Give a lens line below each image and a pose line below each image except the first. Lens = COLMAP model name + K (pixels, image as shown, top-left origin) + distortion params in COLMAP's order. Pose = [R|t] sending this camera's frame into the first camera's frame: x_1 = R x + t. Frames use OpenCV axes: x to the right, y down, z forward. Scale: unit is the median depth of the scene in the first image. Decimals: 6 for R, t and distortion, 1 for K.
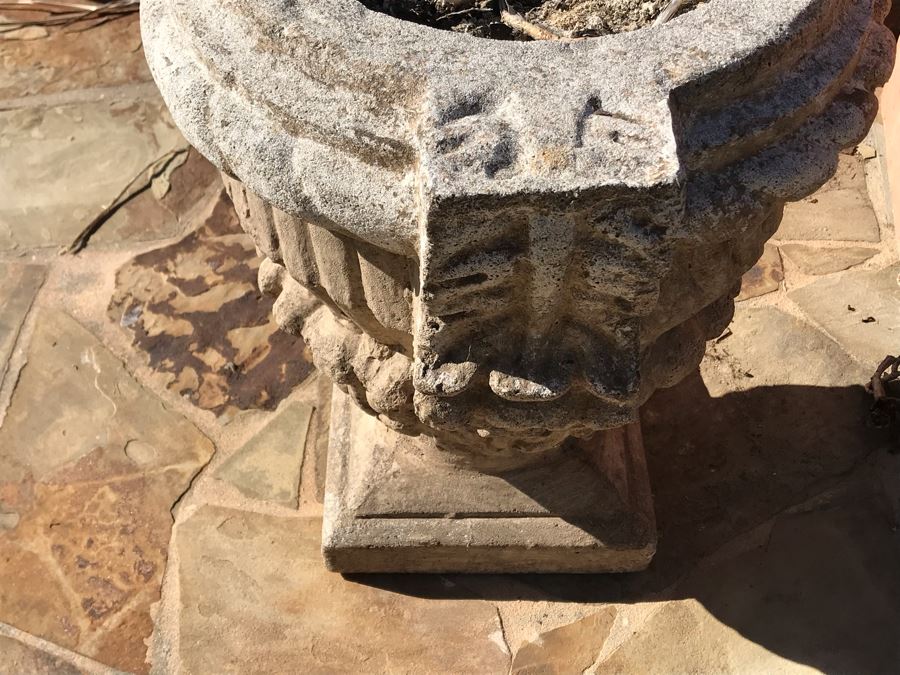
lens RADIAL K [[1110.6, 0, 451.9], [0, 1110.6, 337.8], [0, 0, 1]] dist [0.059682, 0.000000]
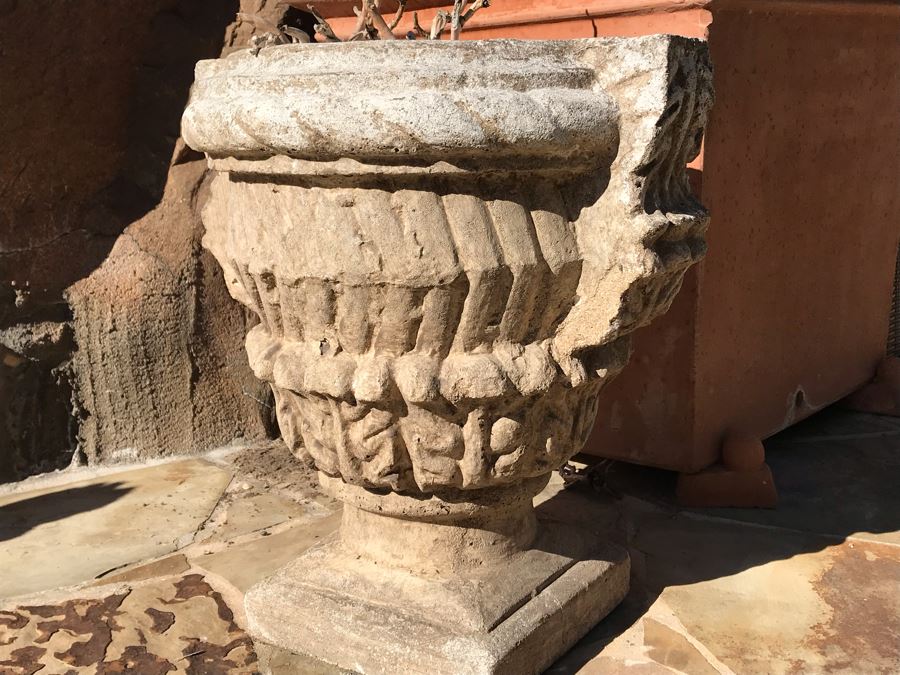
lens RADIAL K [[1110.6, 0, 448.0], [0, 1110.6, 334.1], [0, 0, 1]] dist [0.059682, 0.000000]
pose [[0.550154, -0.184454, 0.814437, -1.066831], [0.664486, 0.687388, -0.293182, 0.299316], [-0.505756, 0.702477, 0.500737, 0.383098]]
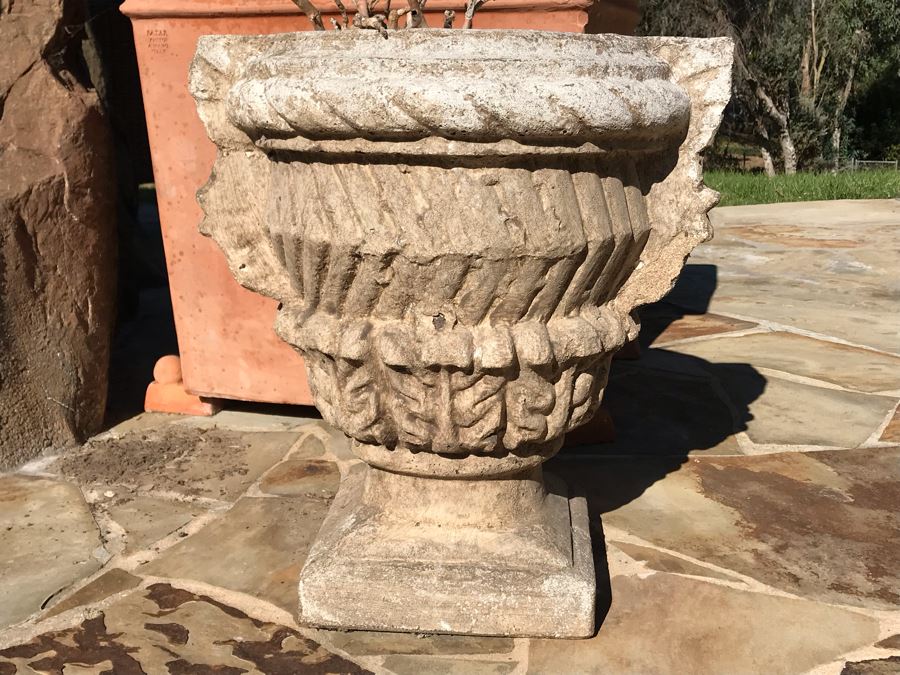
lens RADIAL K [[1110.6, 0, 444.5], [0, 1110.6, 337.4], [0, 0, 1]] dist [0.059682, 0.000000]
pose [[0.084810, -0.224652, 0.970741, -1.380057], [0.770573, 0.632432, 0.079037, -0.209812], [-0.631684, 0.741324, 0.226748, 0.783654]]
